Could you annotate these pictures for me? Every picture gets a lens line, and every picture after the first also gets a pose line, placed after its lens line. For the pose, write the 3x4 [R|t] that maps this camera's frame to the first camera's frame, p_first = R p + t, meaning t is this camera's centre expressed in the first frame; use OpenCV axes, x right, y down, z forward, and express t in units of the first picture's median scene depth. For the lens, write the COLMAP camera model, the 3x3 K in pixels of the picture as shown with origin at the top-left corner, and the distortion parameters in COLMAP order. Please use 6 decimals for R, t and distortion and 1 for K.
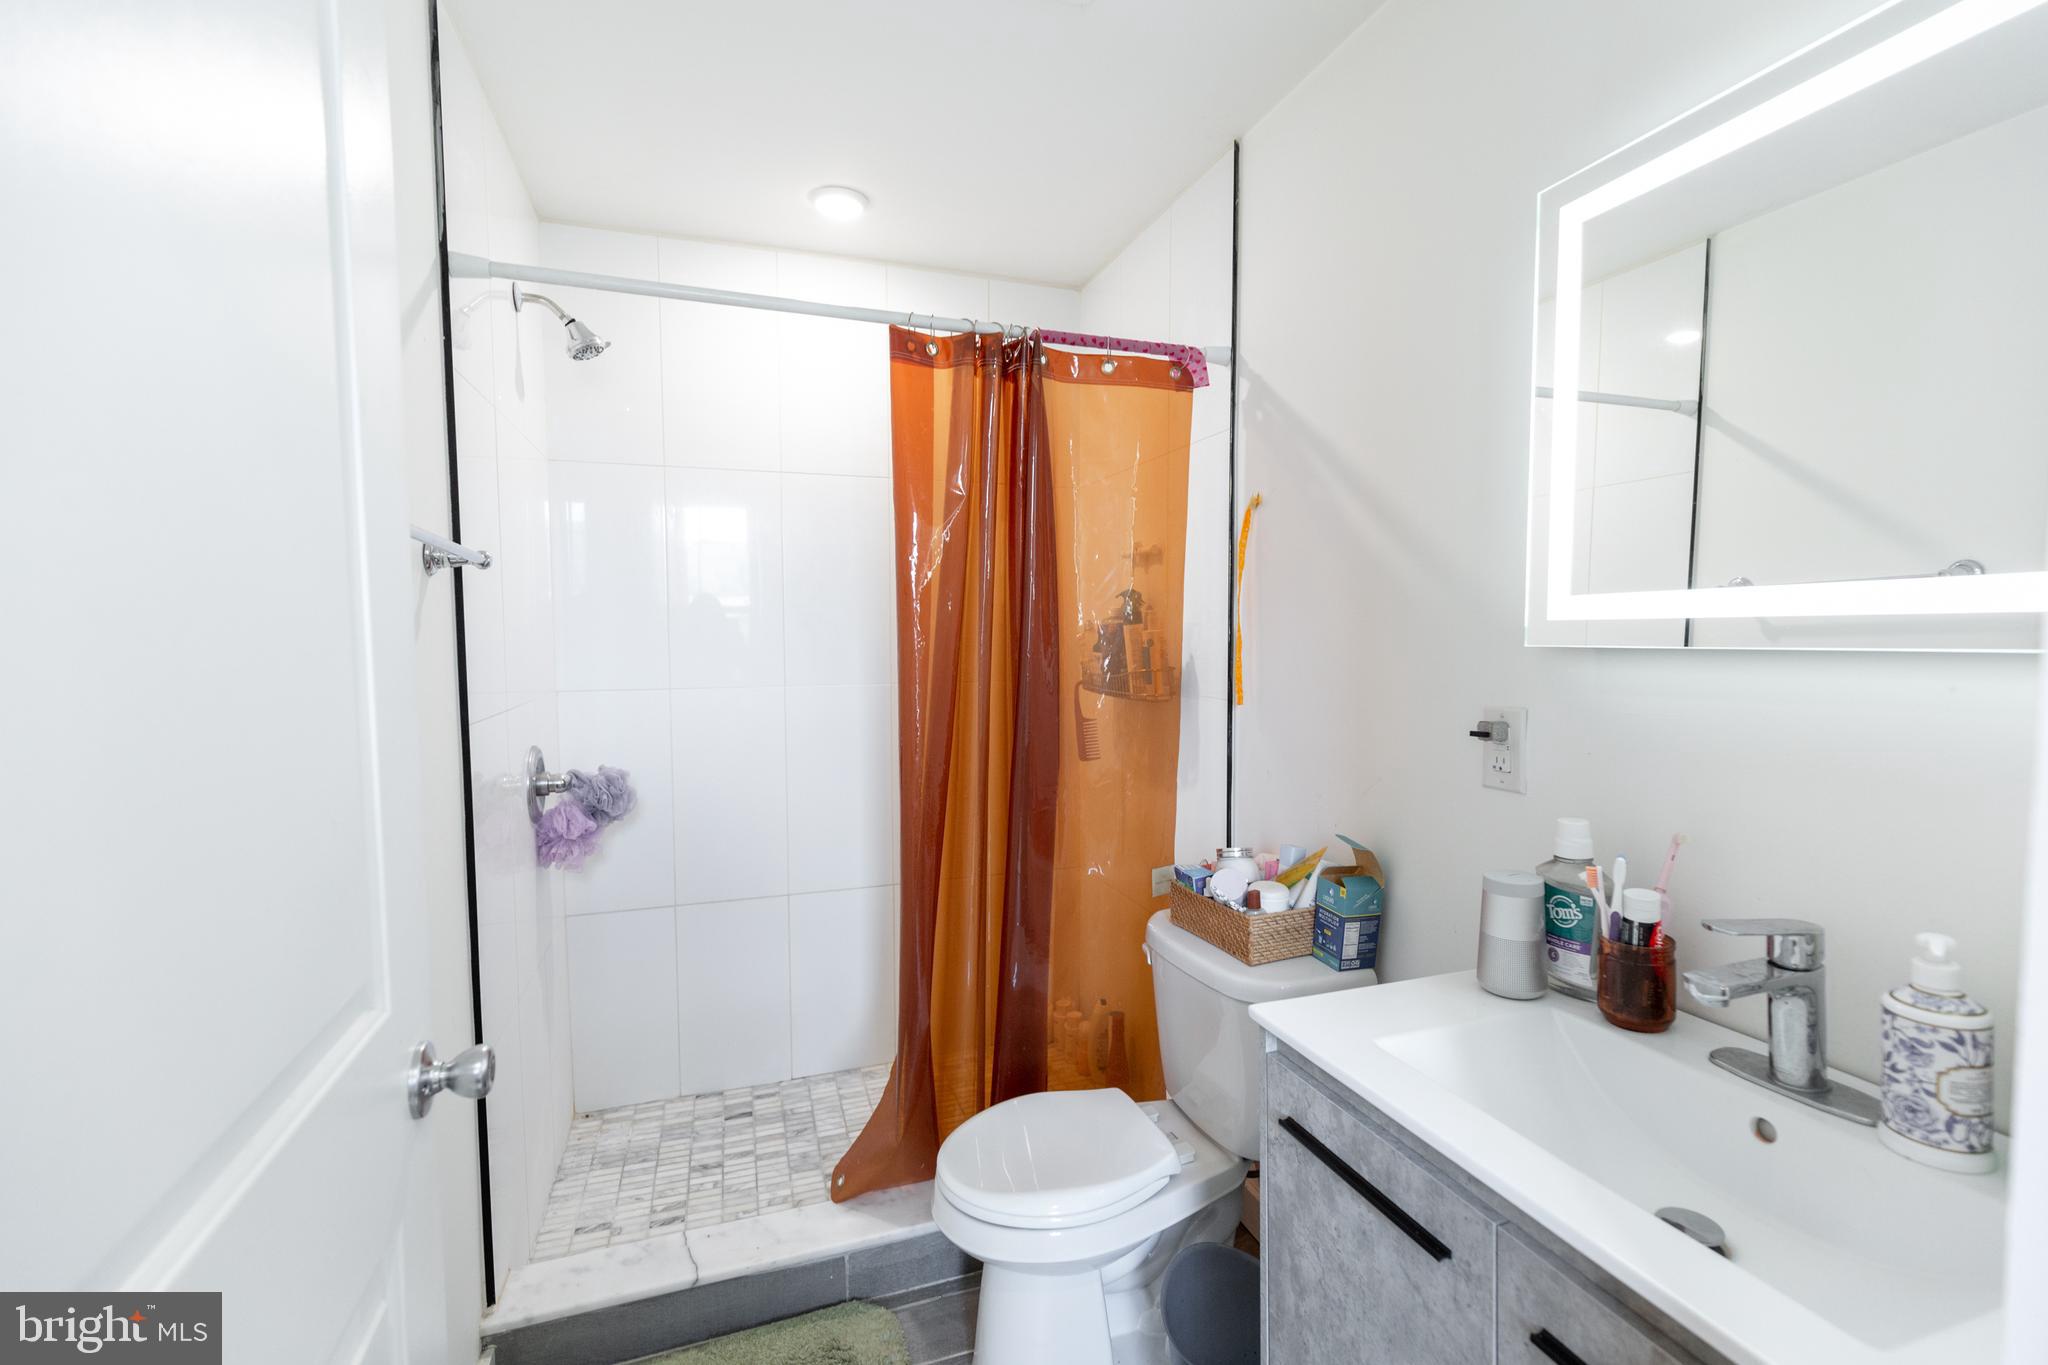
lens RADIAL K [[924.6, 0, 1024.0], [0, 924.6, 682.5], [0, 0, 1]] dist [0.002643, -0.000256]
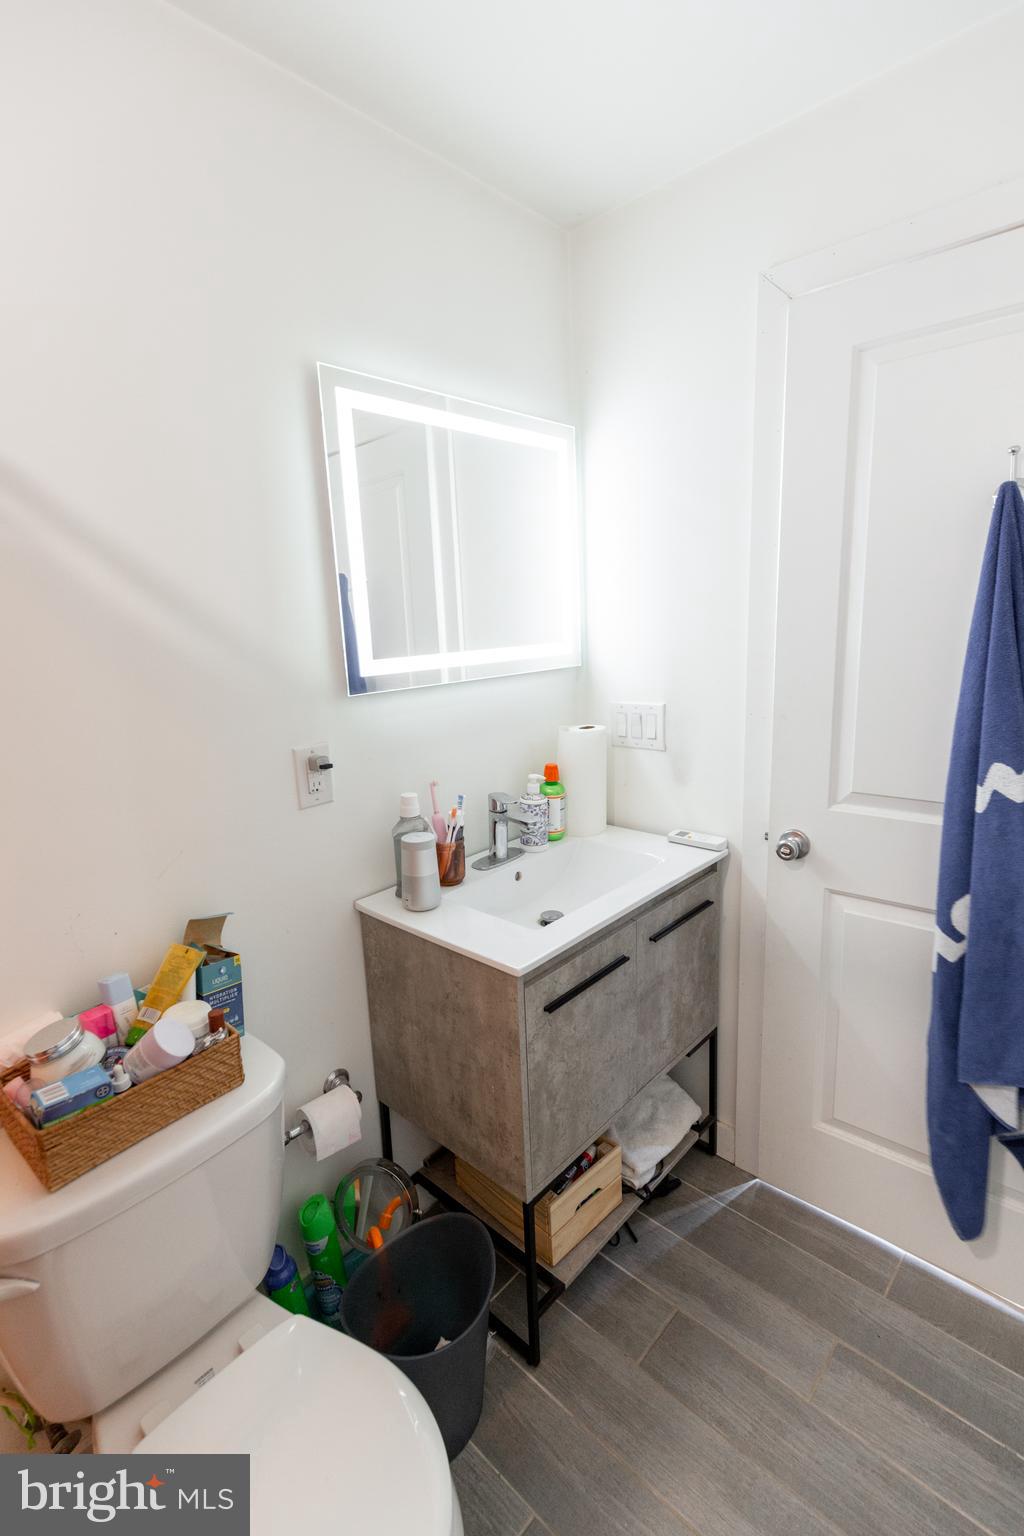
lens RADIAL K [[693.4, 0, 512.0], [0, 693.4, 768.0], [0, 0, 1]] dist [0.002643, -0.000256]
pose [[-0.466700, -0.152586, 0.871154, -0.667038], [0.104686, 0.968549, 0.225729, -0.184667], [-0.878198, 0.196545, -0.436048, 1.585674]]
